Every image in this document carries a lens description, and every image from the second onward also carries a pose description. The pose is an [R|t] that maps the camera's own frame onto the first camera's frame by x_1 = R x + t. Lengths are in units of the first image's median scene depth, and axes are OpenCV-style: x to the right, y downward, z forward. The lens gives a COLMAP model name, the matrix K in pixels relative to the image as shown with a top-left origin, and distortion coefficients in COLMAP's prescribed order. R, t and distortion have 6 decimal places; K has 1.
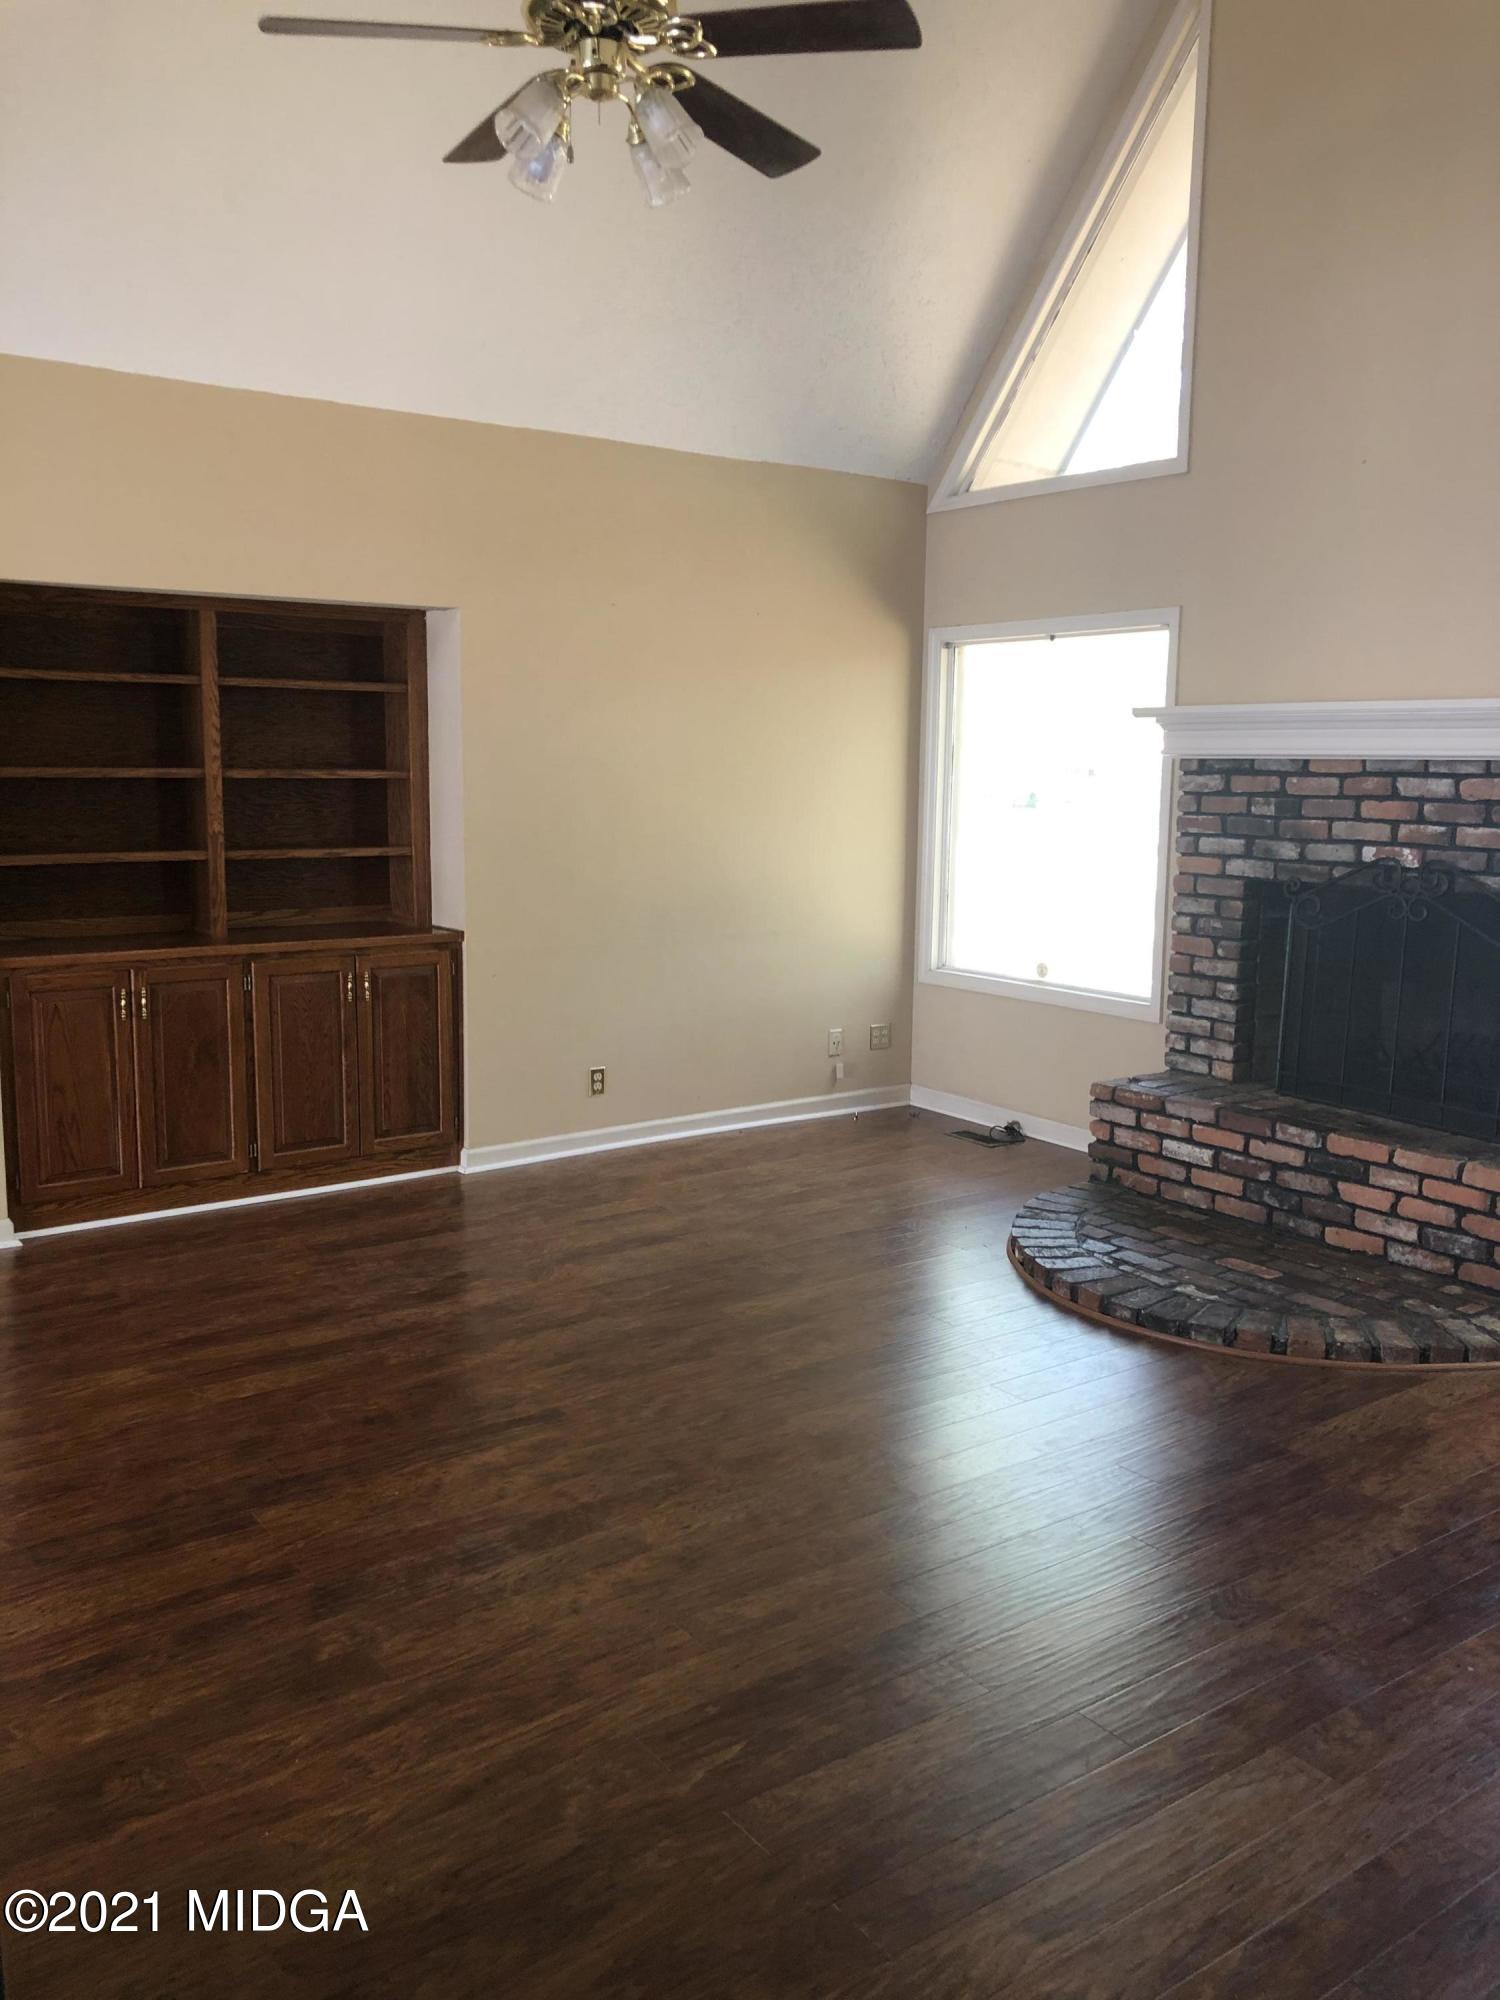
lens RADIAL K [[1614.9, 0, 757.8], [0, 1614.9, 1006.4], [0, 0, 1]] dist [0.026816, -0.028025]
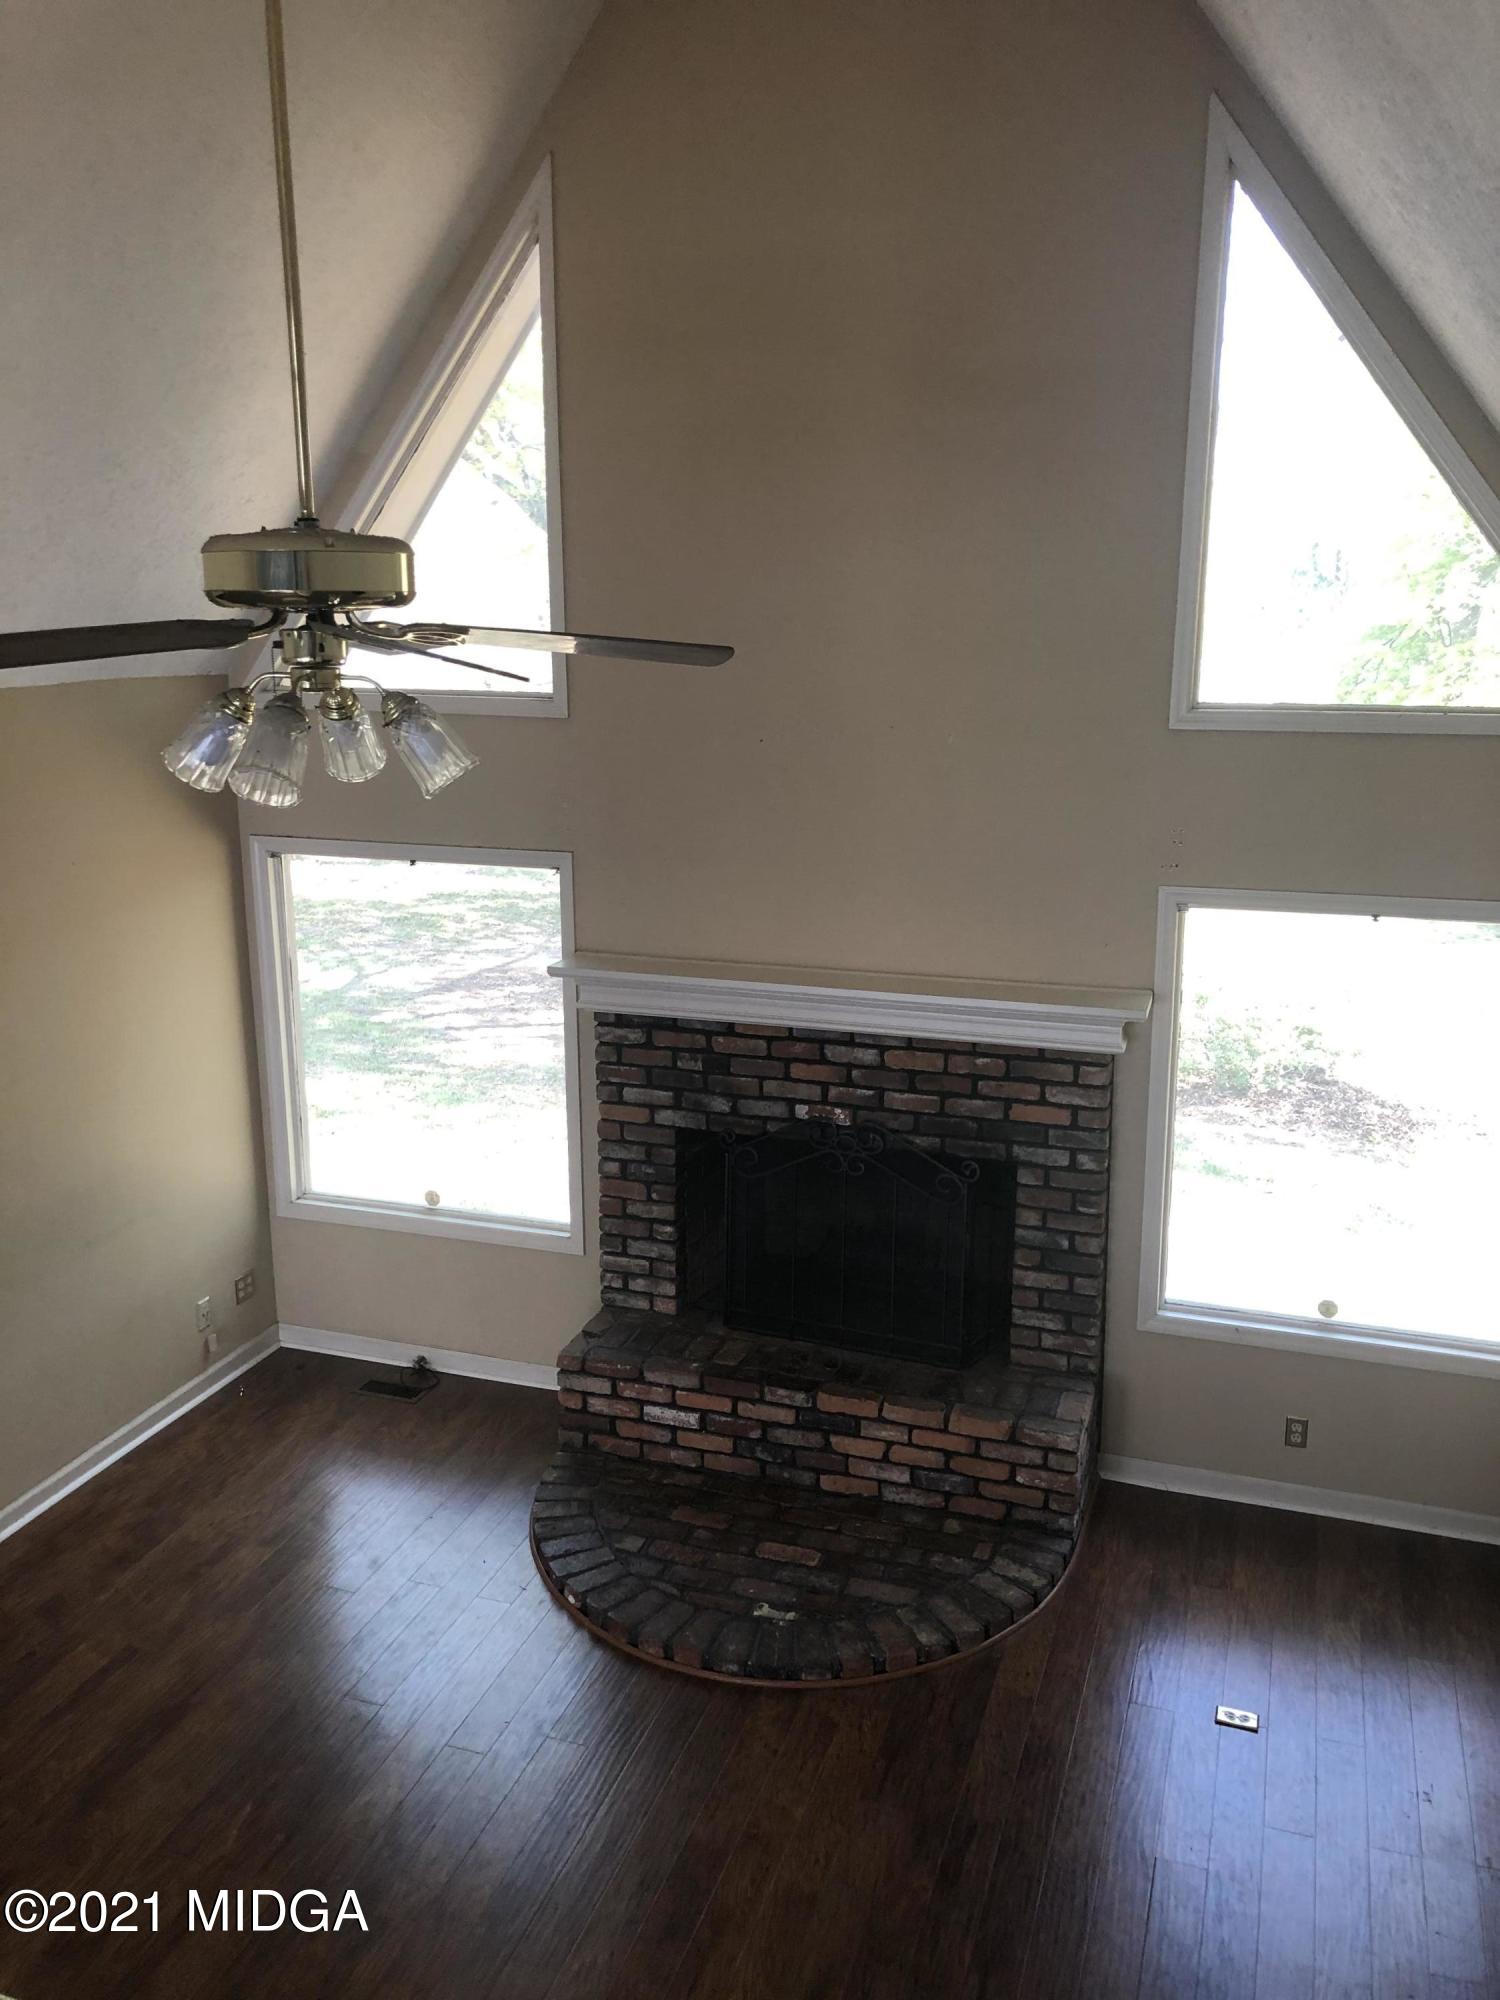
lens RADIAL K [[1614.9, 0, 767.5], [0, 1614.9, 982.8], [0, 0, 1]] dist [0.026816, -0.028025]
pose [[0.815612, -0.134220, 0.562816, -0.228391], [0.090882, 0.990366, 0.104479, -0.288043], [-0.571417, -0.034064, 0.819952, 0.137318]]
